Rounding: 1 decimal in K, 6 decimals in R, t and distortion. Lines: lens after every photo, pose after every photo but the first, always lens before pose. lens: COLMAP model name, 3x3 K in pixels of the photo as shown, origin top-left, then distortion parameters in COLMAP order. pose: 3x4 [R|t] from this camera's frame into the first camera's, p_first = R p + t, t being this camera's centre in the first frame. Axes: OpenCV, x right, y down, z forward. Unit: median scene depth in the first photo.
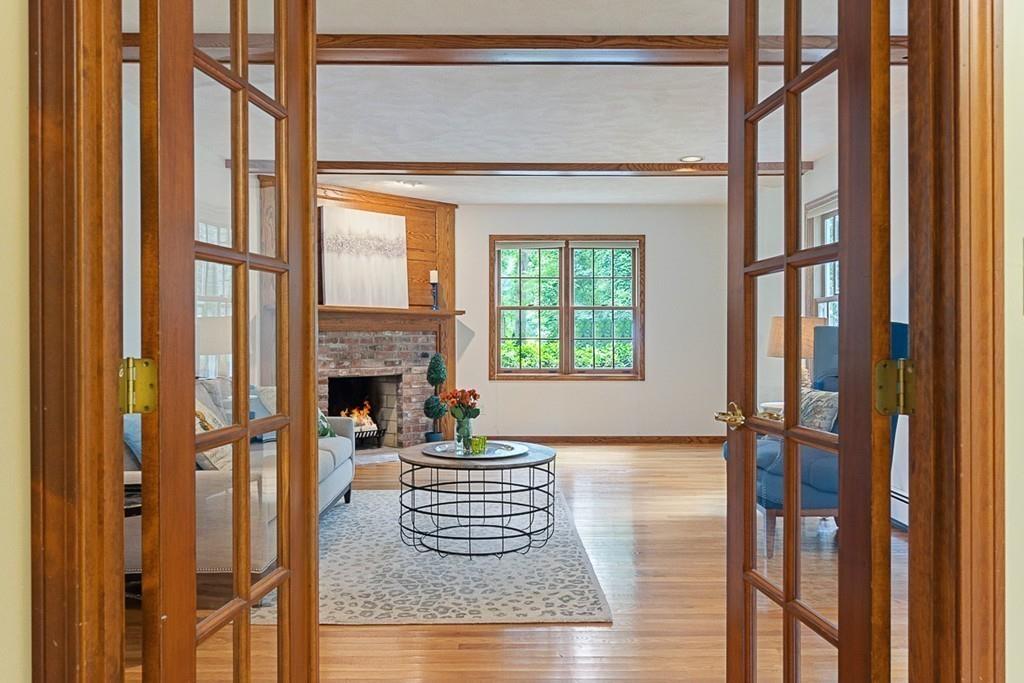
lens RADIAL K [[815.1, 0, 512.0], [0, 815.1, 341.5], [0, 0, 1]] dist [-0.000177, -0.000427]
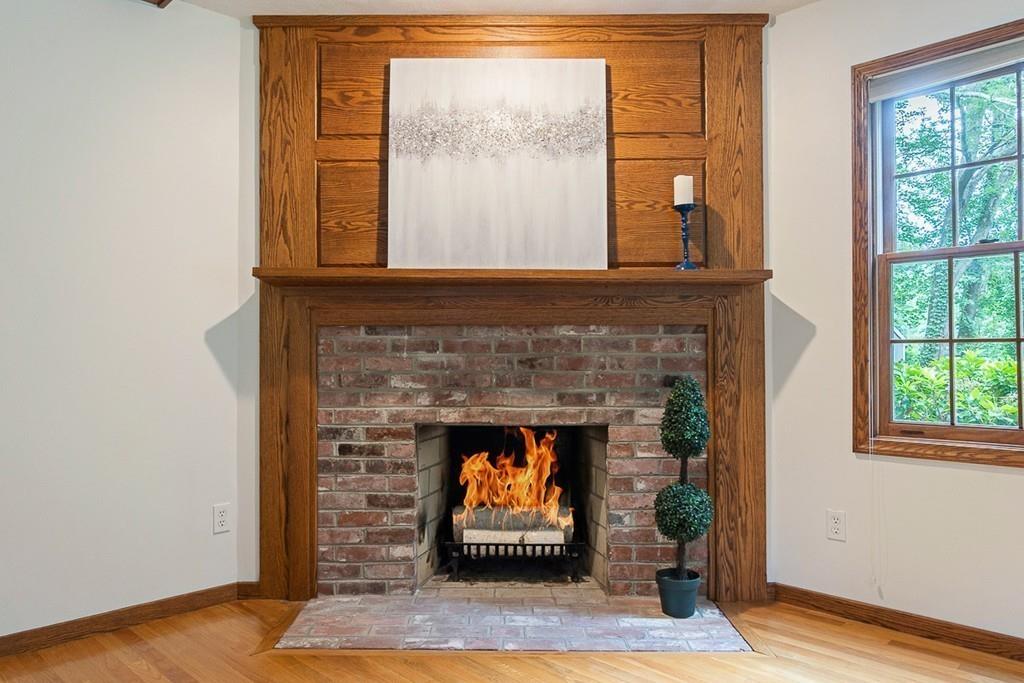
lens RADIAL K [[734.2, 0, 509.3], [0, 734.2, 353.0], [0, 0, 1]] dist [-0.008622, 0.002791]
pose [[0.705051, -0.006055, -0.709131, 0.106242], [-0.004521, 0.999905, -0.013033, 0.007354], [0.709143, 0.012395, 0.704956, 0.688944]]
